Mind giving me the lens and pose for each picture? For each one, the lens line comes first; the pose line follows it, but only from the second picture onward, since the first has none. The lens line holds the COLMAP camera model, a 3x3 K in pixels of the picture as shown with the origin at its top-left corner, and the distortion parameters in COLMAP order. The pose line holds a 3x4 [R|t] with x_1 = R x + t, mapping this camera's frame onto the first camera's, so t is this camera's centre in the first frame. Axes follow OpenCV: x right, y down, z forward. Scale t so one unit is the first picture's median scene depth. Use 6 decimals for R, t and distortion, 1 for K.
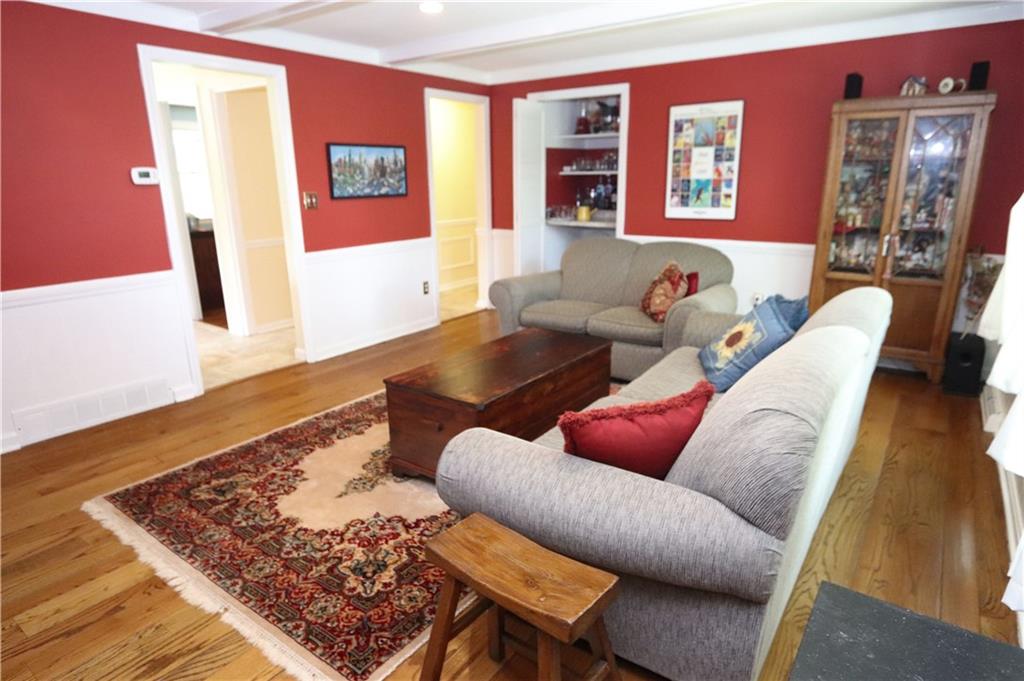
lens RADIAL K [[589.2, 0, 514.3], [0, 589.2, 338.6], [0, 0, 1]] dist [-0.008579, 0.000824]
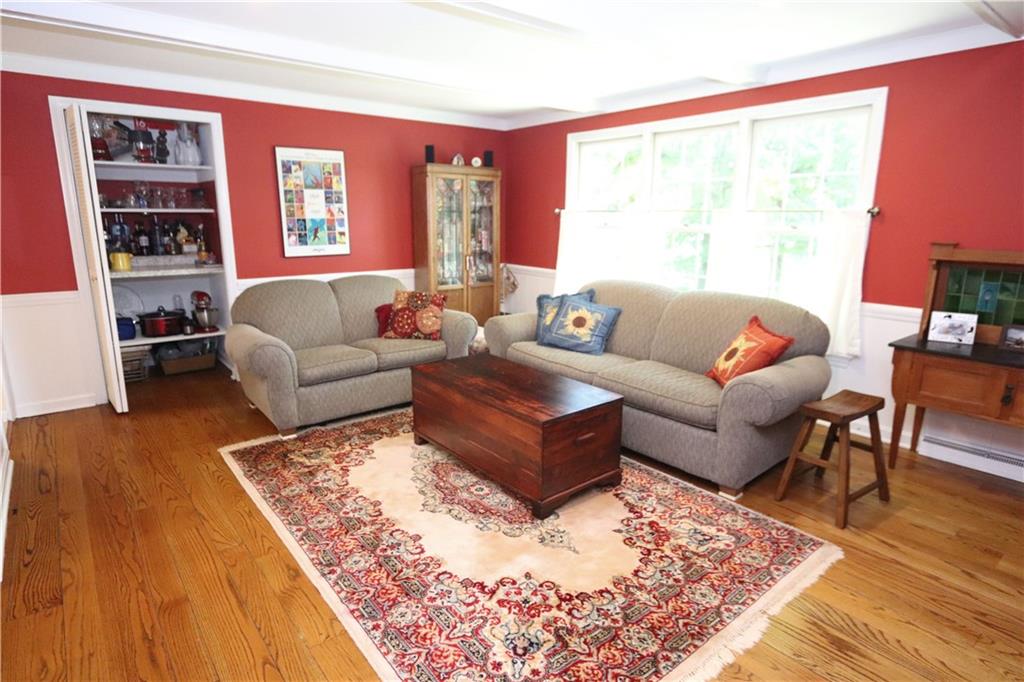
lens RADIAL K [[557.4, 0, 512.5], [0, 557.4, 342.4], [0, 0, 1]] dist [-0.011110, 0.002958]
pose [[0.262813, -0.200667, 0.943749, -0.596837], [0.248325, 0.959250, 0.134810, -0.105992], [-0.932343, 0.198927, 0.301934, 0.416600]]
